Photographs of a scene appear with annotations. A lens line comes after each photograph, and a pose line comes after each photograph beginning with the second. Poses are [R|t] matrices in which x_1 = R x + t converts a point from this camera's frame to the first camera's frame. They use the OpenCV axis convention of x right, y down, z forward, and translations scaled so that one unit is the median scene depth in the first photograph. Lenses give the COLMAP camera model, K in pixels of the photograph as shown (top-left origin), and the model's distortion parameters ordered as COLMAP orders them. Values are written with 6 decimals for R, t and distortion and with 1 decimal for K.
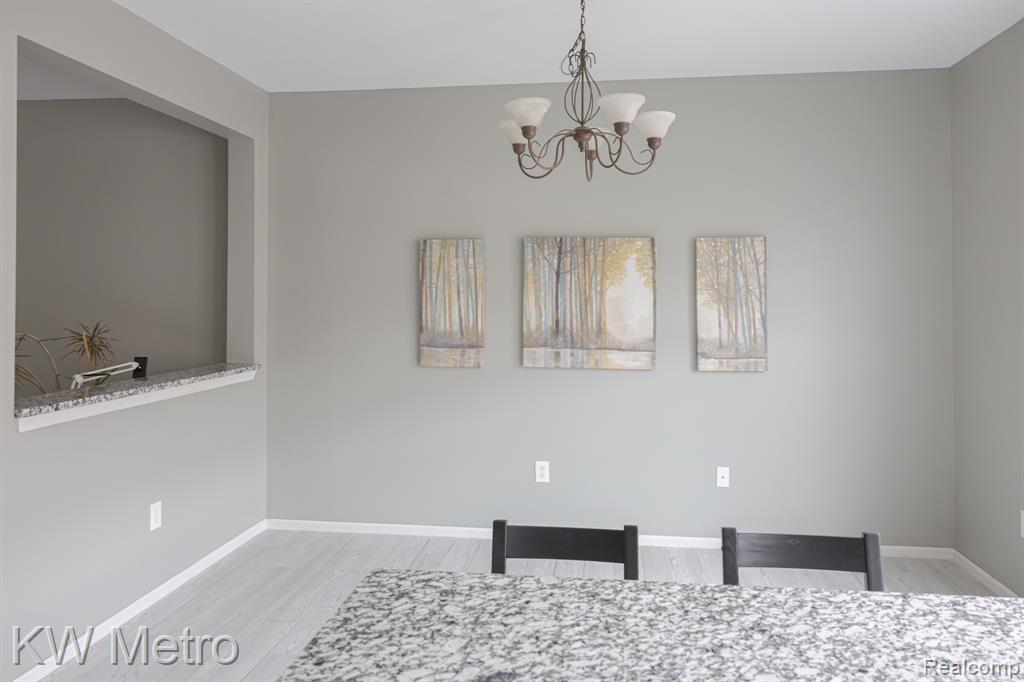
lens RADIAL K [[774.8, 0, 576.3], [0, 774.8, 275.3], [0, 0, 1]] dist [-0.010312, 0.013592]
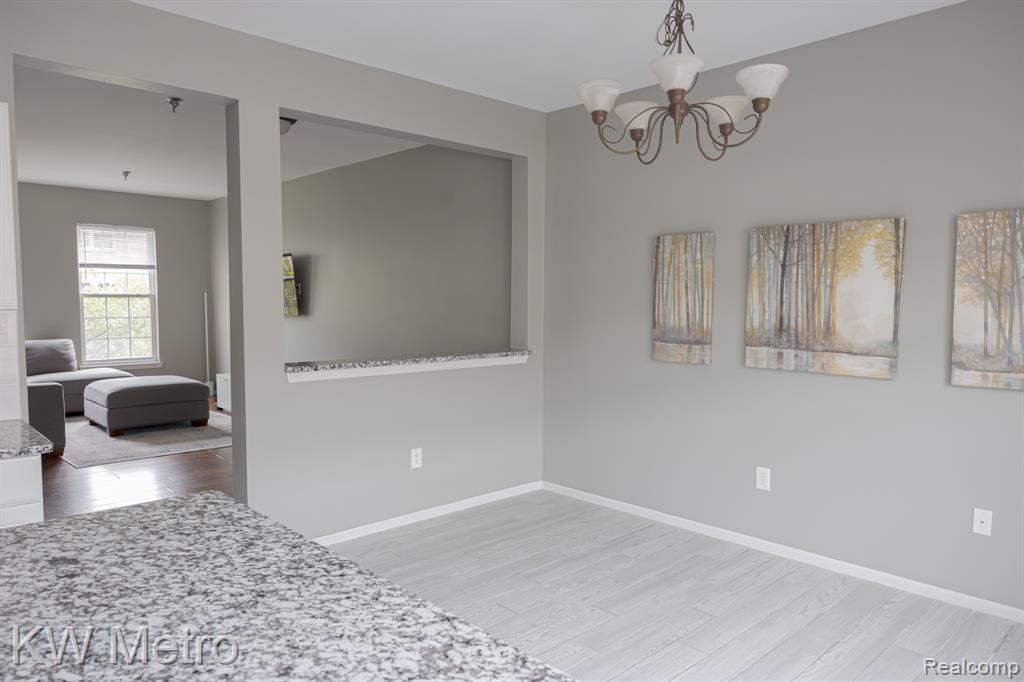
lens RADIAL K [[746.9, 0, 539.4], [0, 746.9, 349.6], [0, 0, 1]] dist [-0.002438, 0.001251]
pose [[0.748395, 0.045100, -0.661718, 0.351837], [0.016351, 0.996128, 0.086386, 0.015282], [0.663052, -0.075470, 0.744760, 0.159011]]
